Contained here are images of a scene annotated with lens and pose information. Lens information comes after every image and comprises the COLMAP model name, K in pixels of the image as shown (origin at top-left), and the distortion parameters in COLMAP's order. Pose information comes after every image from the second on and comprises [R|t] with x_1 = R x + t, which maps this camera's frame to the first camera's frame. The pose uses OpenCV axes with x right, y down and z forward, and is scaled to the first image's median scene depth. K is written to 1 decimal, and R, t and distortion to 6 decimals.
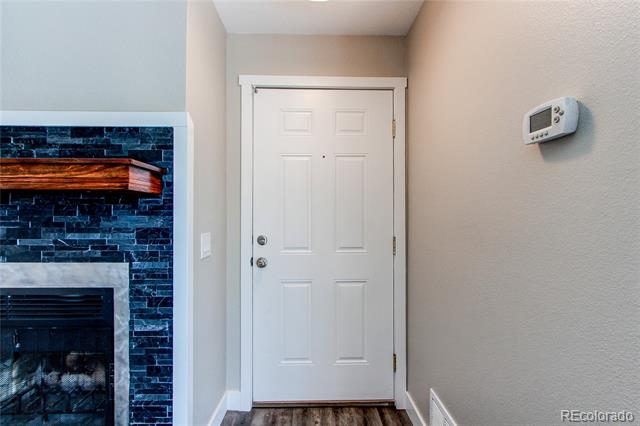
lens RADIAL K [[296.2, 0, 318.1], [0, 296.2, 212.5], [0, 0, 1]] dist [-0.005164, -0.000404]
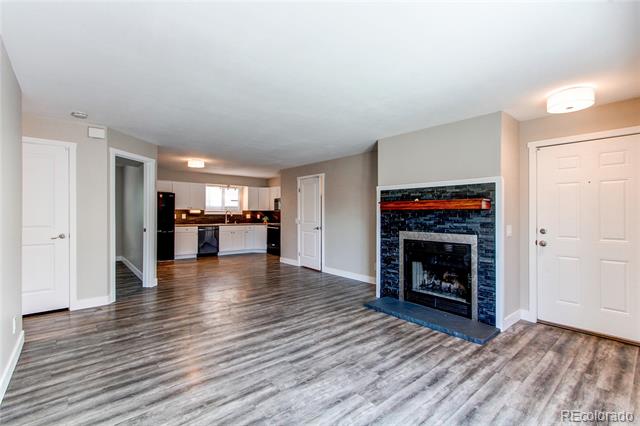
lens RADIAL K [[296.2, 0, 306.7], [0, 296.2, 212.2], [0, 0, 1]] dist [-0.005164, -0.000404]
pose [[0.604579, -0.005063, -0.796529, 0.545163], [0.001800, 0.999986, -0.004990, -0.024878], [0.796543, 0.001584, 0.604580, -1.811601]]
